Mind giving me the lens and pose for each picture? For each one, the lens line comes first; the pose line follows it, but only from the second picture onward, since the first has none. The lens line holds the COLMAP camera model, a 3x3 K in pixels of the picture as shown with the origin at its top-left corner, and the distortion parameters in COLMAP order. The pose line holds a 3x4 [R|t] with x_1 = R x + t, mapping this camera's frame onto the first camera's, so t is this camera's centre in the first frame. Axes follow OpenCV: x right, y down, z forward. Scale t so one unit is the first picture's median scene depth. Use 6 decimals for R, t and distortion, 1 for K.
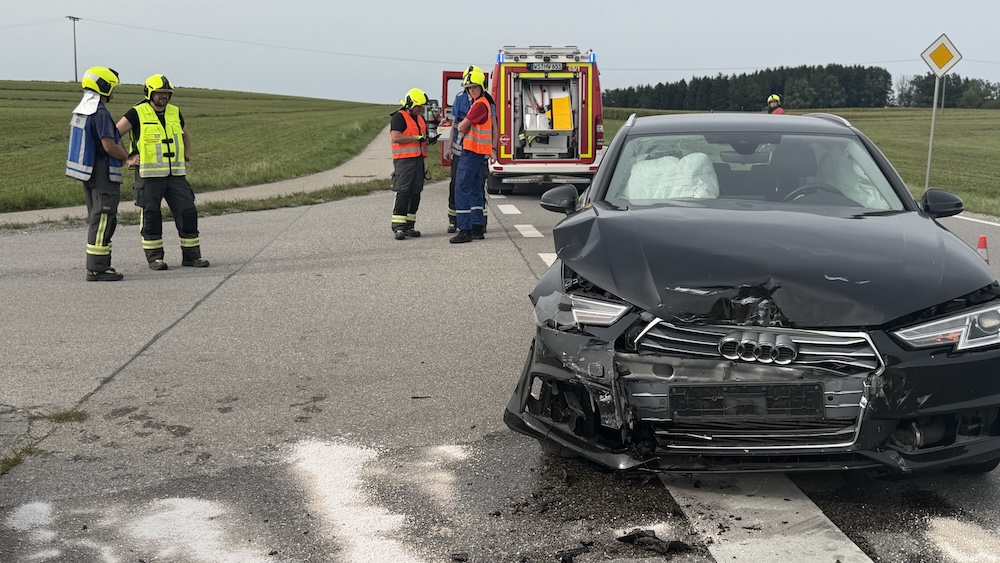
lens RADIAL K [[1121.9, 0, 498.6], [0, 1121.9, 273.6], [0, 0, 1]] dist [0.091457, 0.000000]
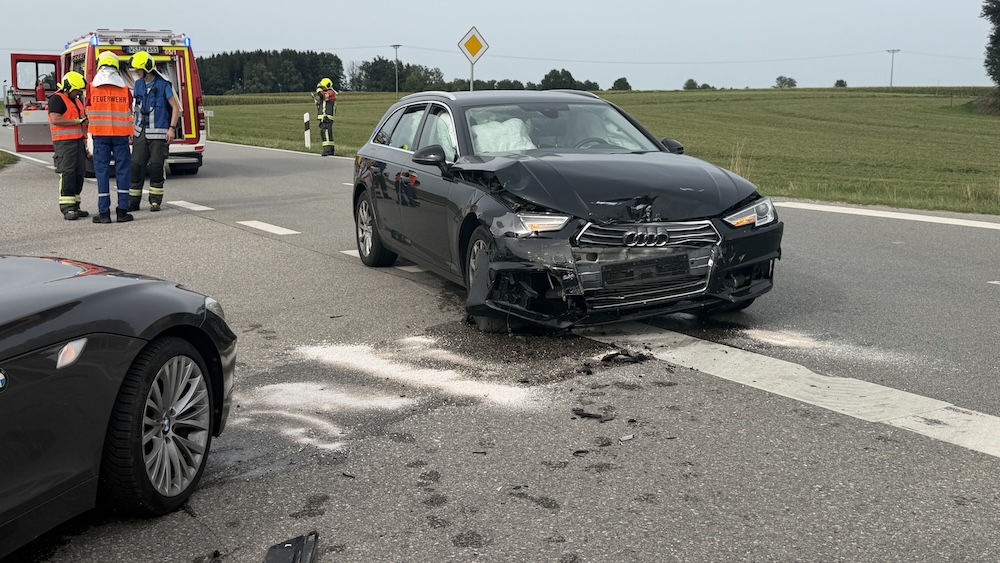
lens RADIAL K [[1121.9, 0, 497.3], [0, 1121.9, 285.1], [0, 0, 1]] dist [0.091457, 0.000000]
pose [[0.889233, -0.091777, 0.448155, -0.211487], [0.081294, 0.995778, 0.042620, 0.015836], [-0.450174, -0.001466, 0.892940, -0.095894]]
